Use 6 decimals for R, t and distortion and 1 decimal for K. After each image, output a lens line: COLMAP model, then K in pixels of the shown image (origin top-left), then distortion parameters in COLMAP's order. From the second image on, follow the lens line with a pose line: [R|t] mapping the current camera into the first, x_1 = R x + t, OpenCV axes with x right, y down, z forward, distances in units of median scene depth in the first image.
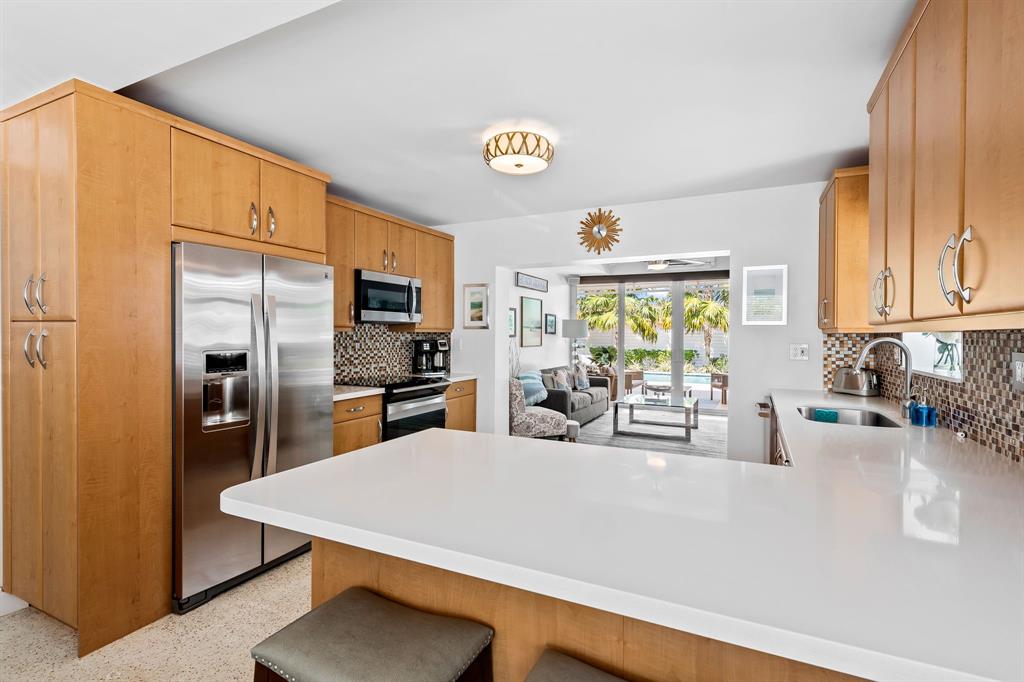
lens RADIAL K [[484.1, 0, 514.7], [0, 484.1, 338.7], [0, 0, 1]] dist [0.013867, -0.001287]
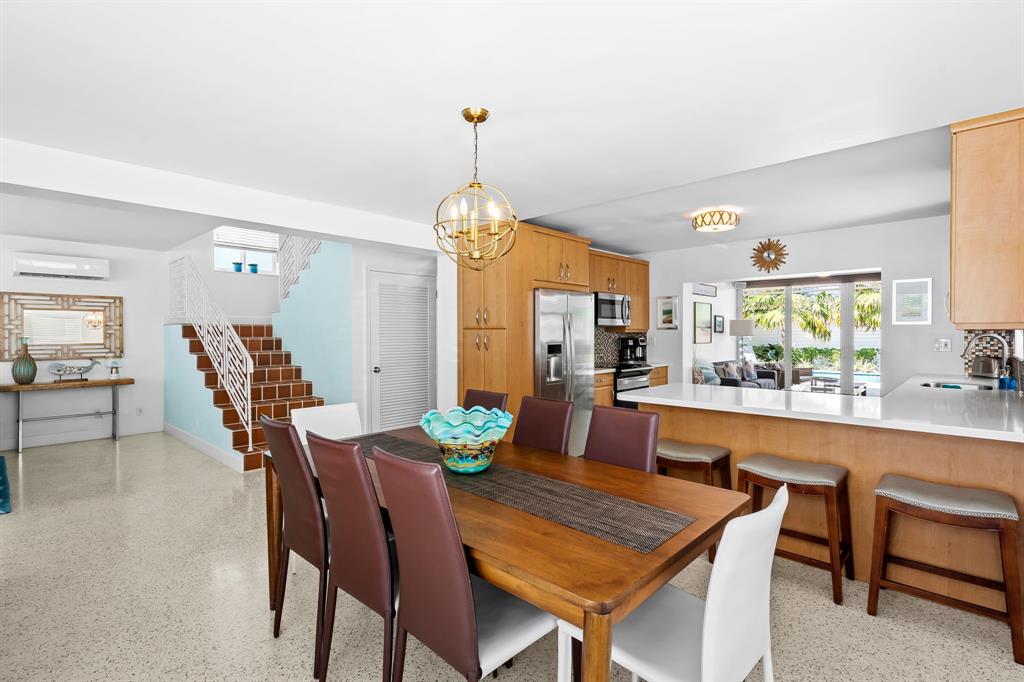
lens RADIAL K [[484.1, 0, 514.7], [0, 484.1, 338.7], [0, 0, 1]] dist [0.013867, -0.001287]
pose [[0.956385, -0.004718, -0.292070, -0.092052], [0.005082, 0.999987, 0.000489, 0.002717], [0.292064, -0.001952, 0.956397, -0.425702]]
